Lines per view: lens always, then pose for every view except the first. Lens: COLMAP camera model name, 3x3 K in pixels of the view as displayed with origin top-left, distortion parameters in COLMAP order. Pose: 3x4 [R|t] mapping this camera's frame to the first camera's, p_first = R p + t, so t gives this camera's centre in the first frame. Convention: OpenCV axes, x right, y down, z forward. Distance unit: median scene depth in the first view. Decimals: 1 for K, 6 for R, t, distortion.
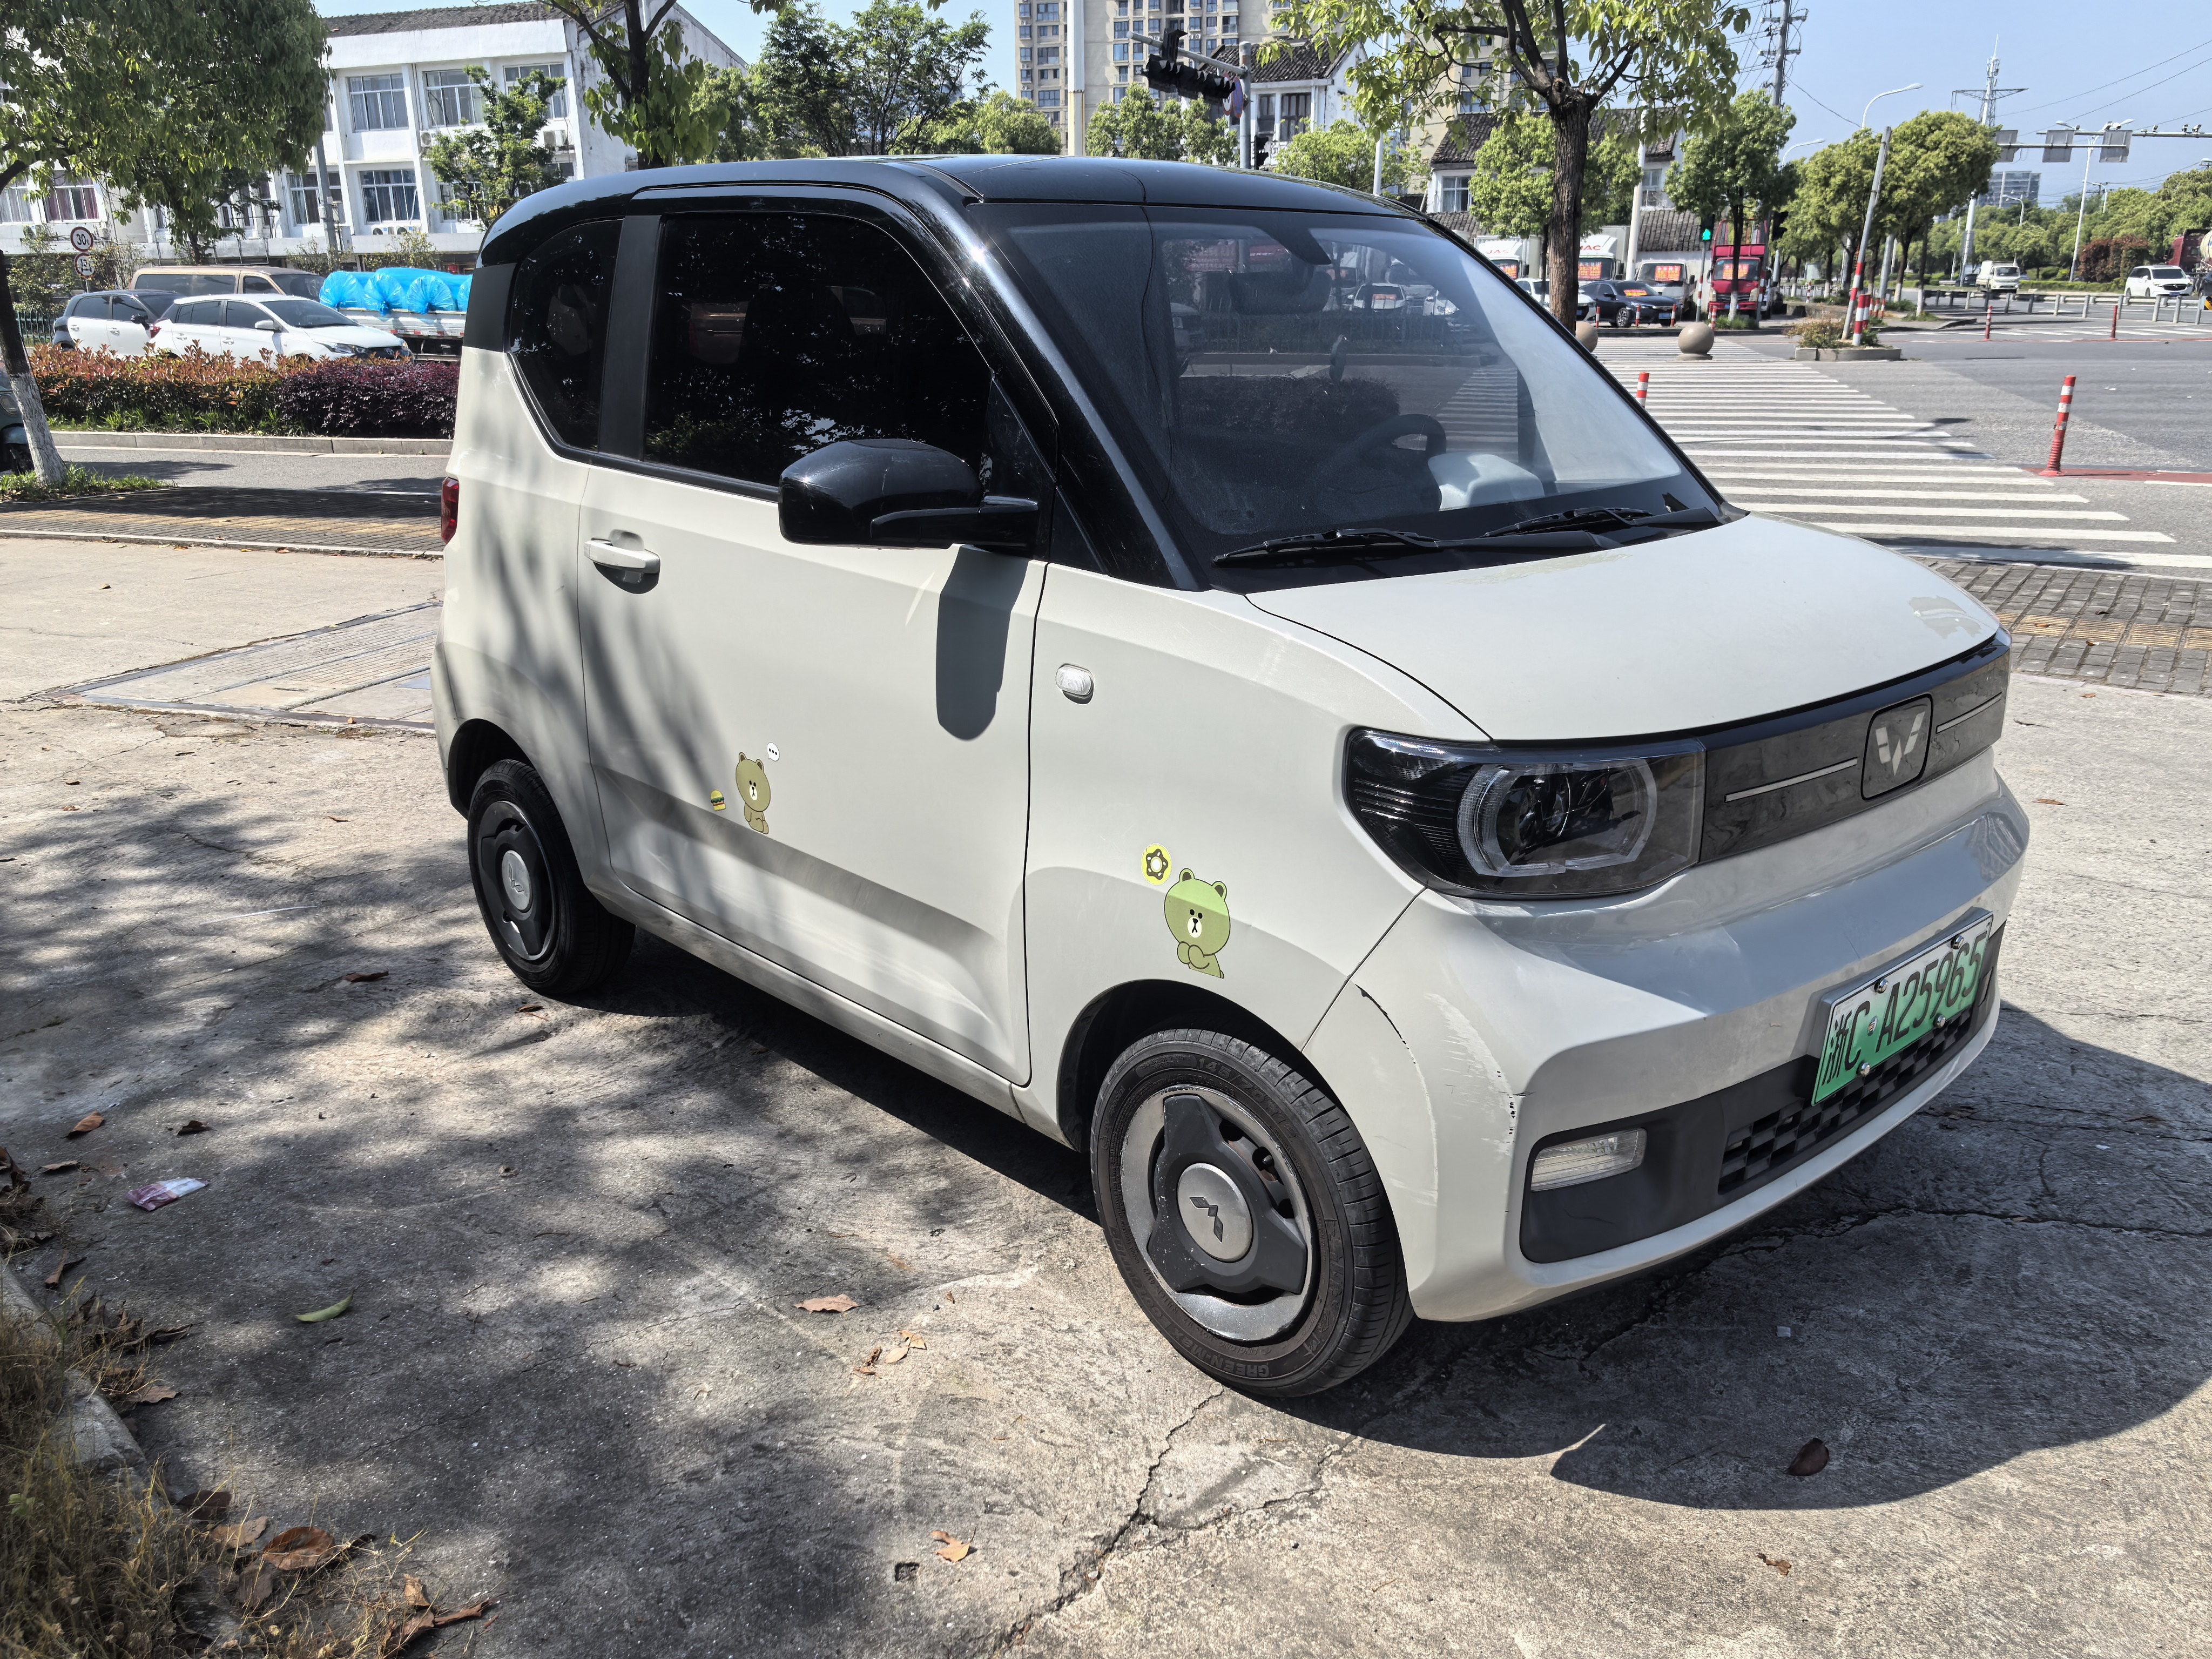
lens RADIAL K [[1772.4, 0, 1056.1], [0, 1772.4, 837.0], [0, 0, 1]] dist [0.050806, -0.079329]
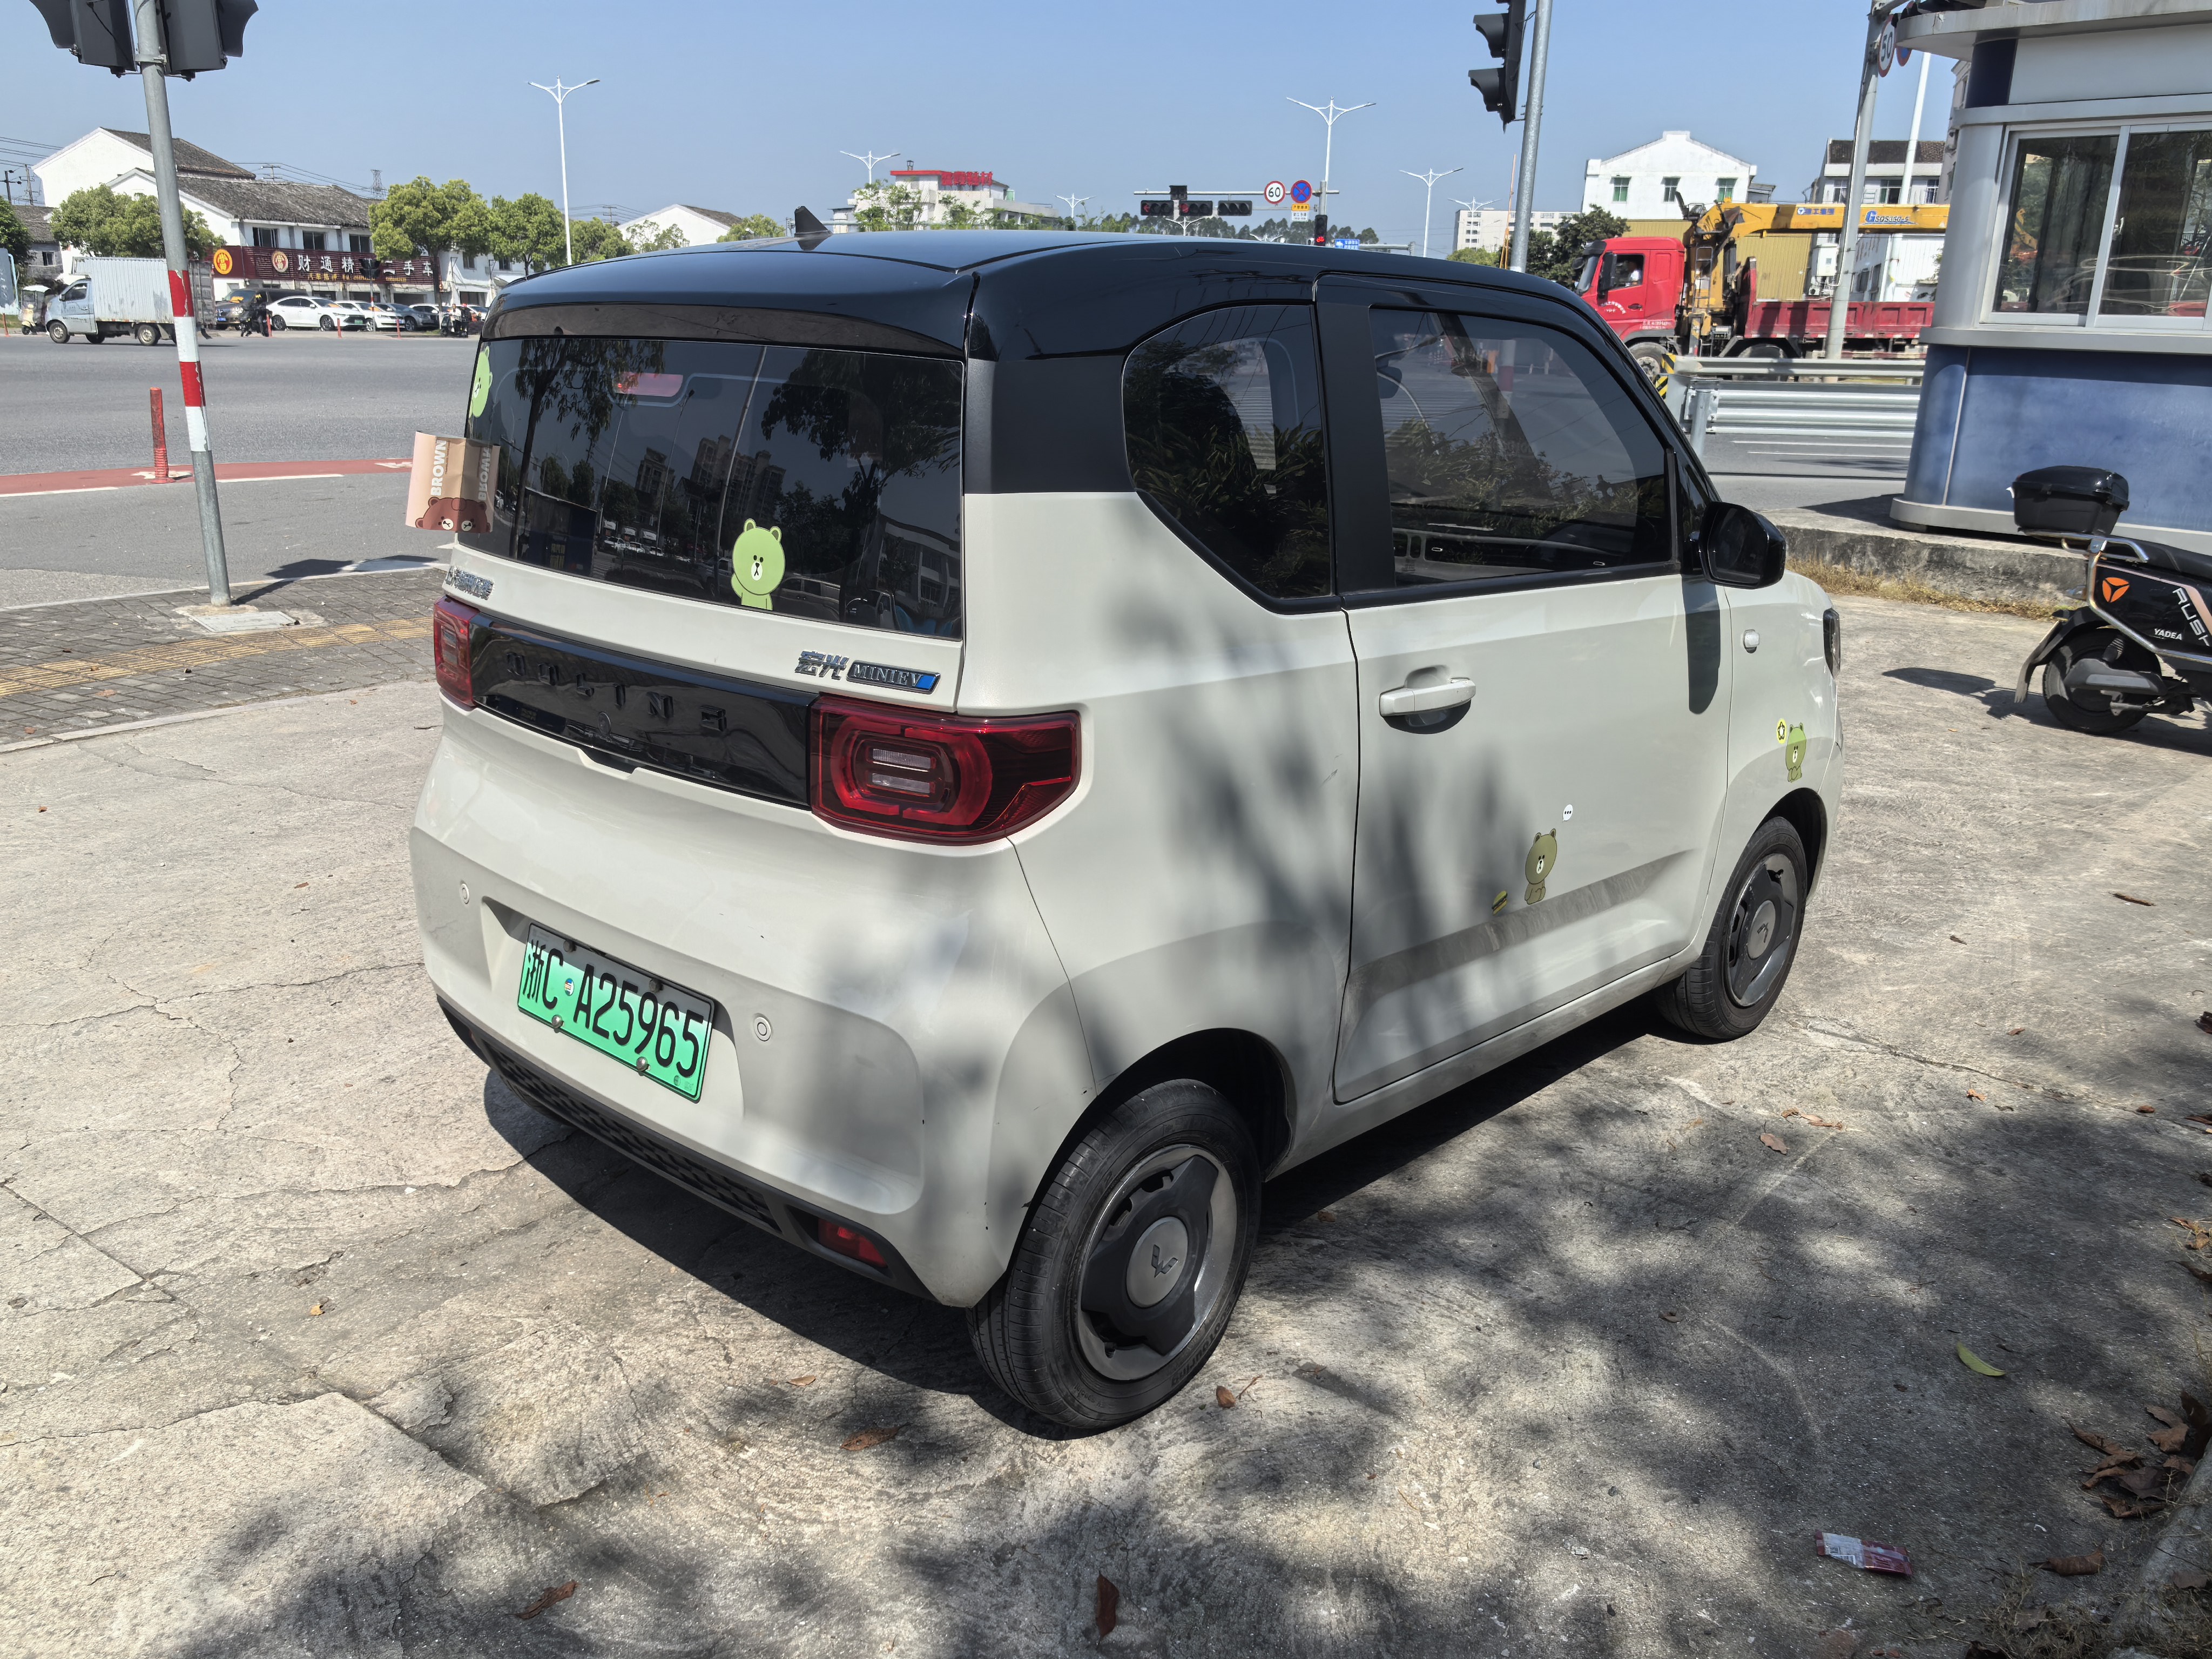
lens RADIAL K [[1772.4, 0, 1056.1], [0, 1772.4, 837.0], [0, 0, 1]] dist [0.050806, -0.079329]
pose [[-0.060691, -0.270918, 0.960687, -0.966490], [0.276256, 0.920306, 0.276982, -0.343400], [-0.959166, 0.282206, 0.018989, 1.052700]]
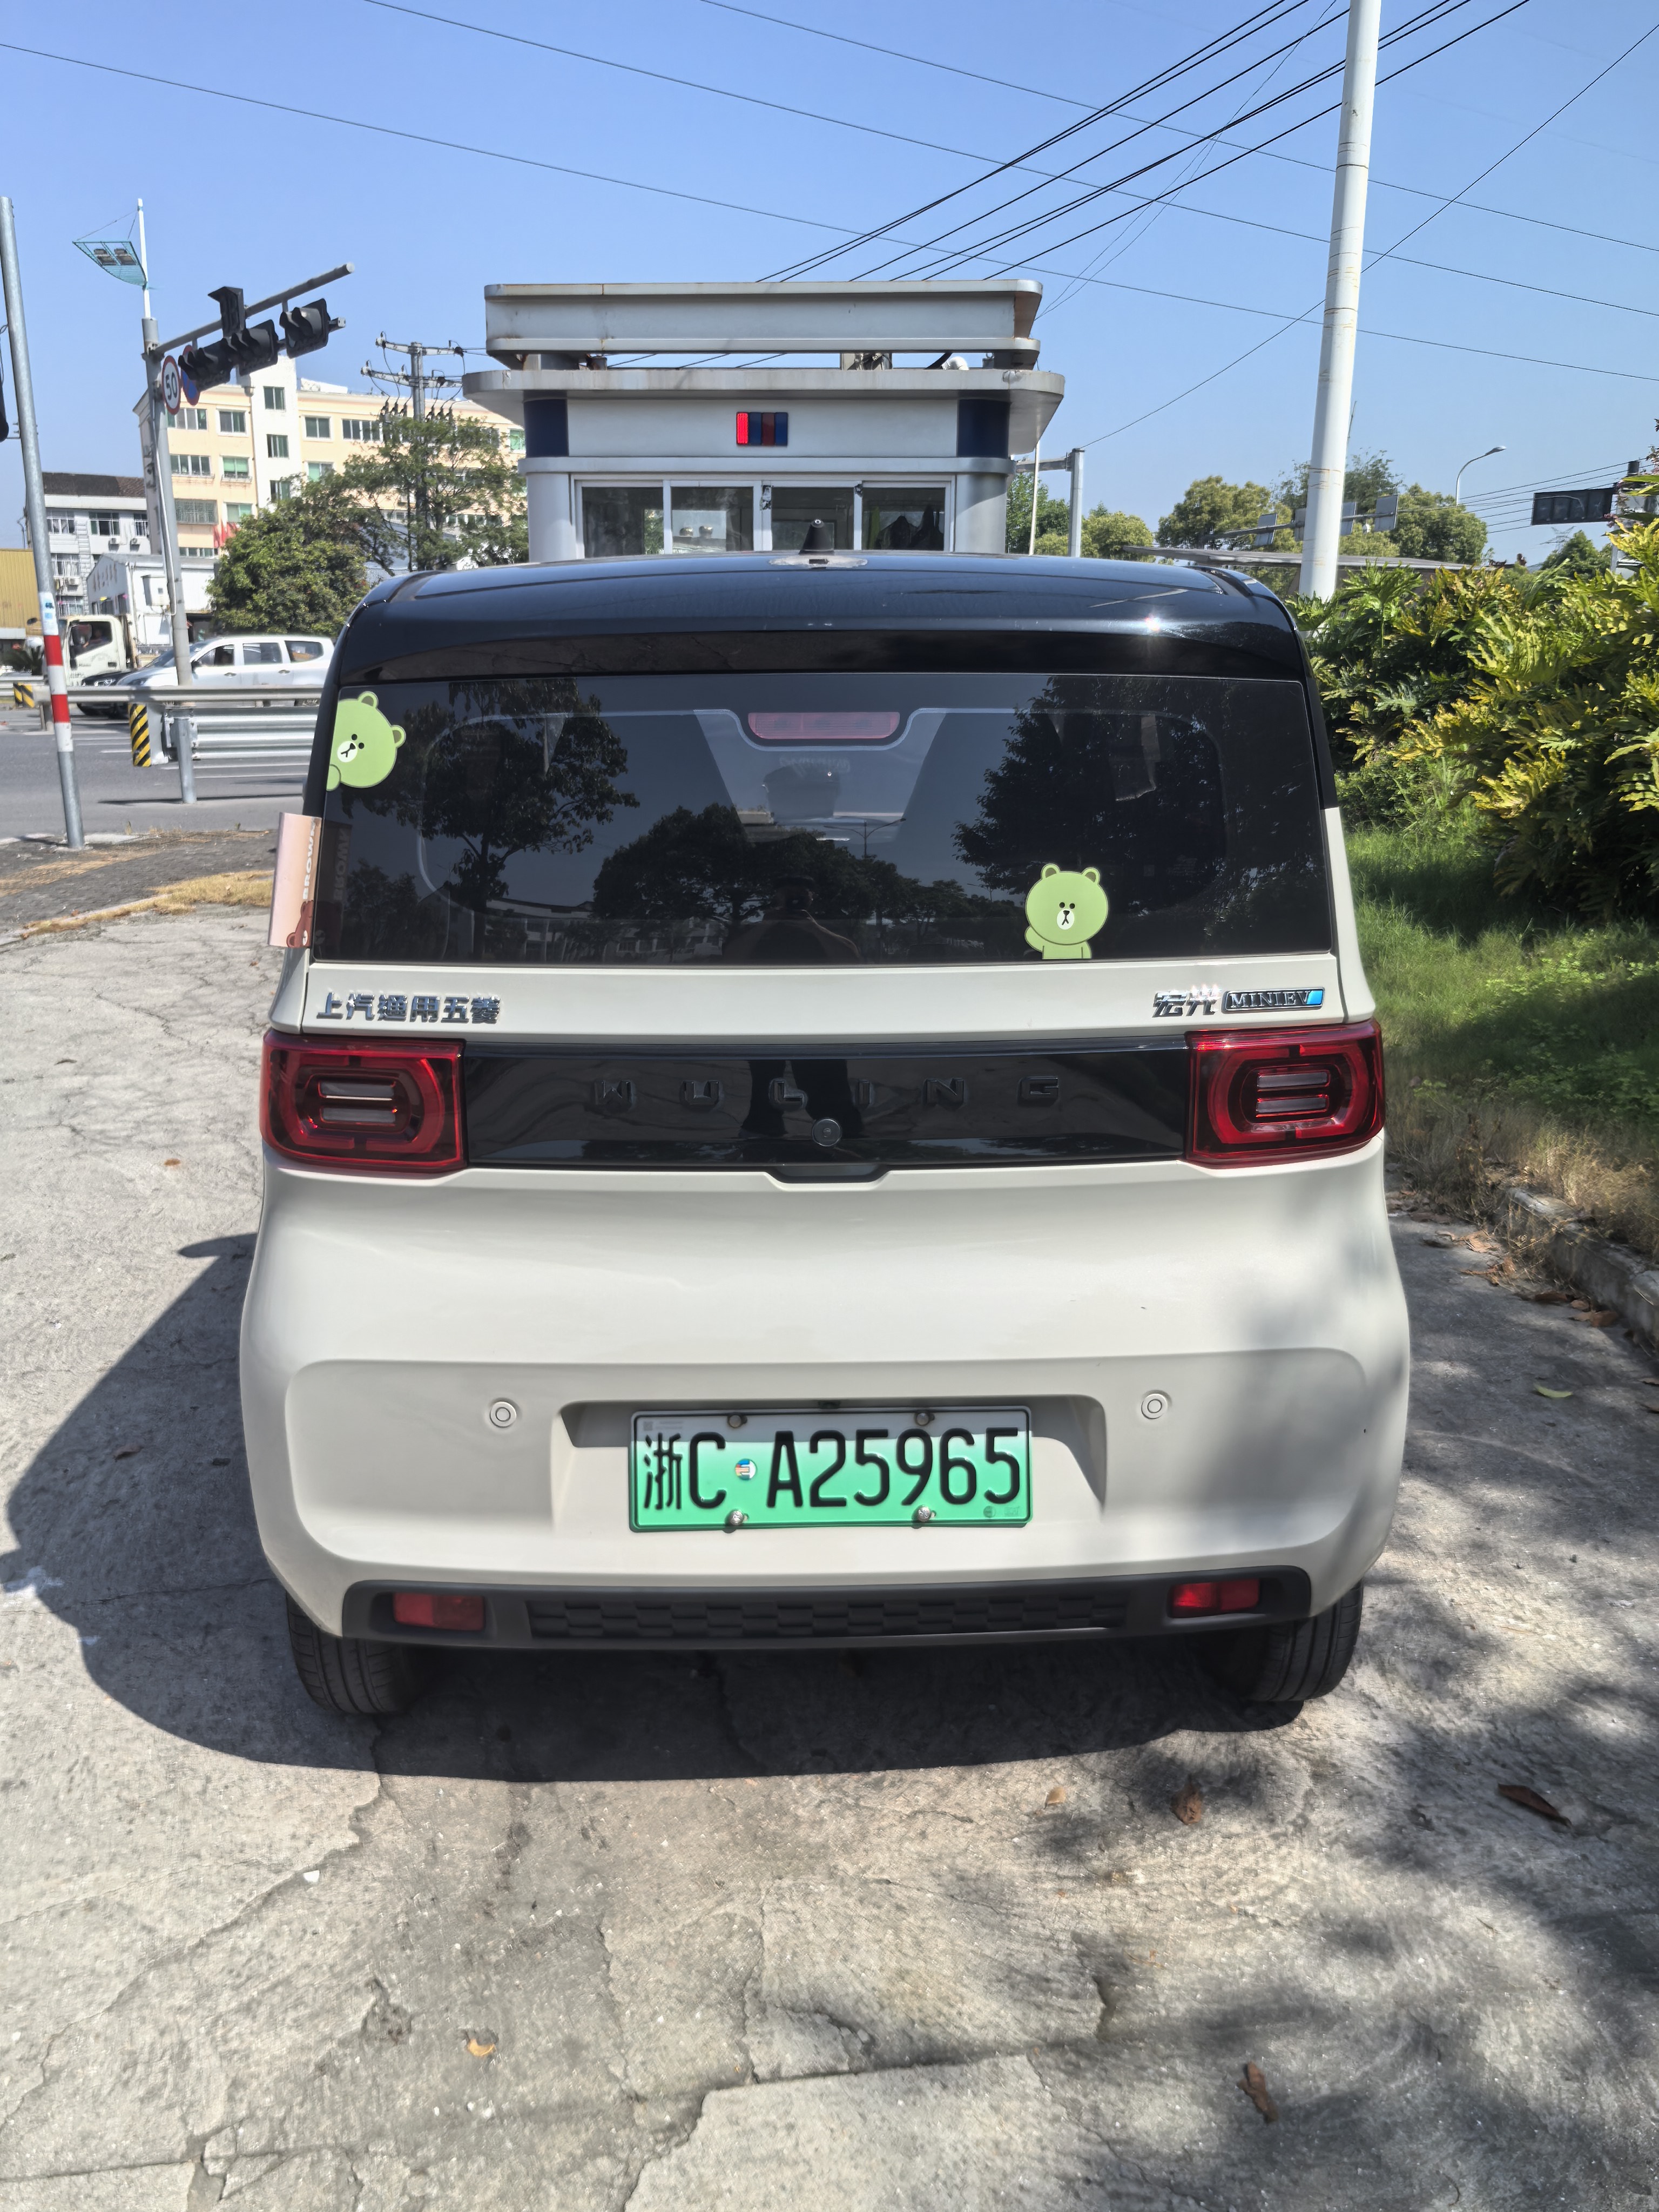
lens RADIAL K [[1772.4, 0, 817.4], [0, 1772.4, 1101.9], [0, 0, 1]] dist [0.050806, -0.079329]
pose [[-0.756254, -0.147648, 0.637401, -0.624201], [0.199925, 0.875462, 0.439996, -0.510695], [-0.622985, 0.460181, -0.632553, 1.610168]]
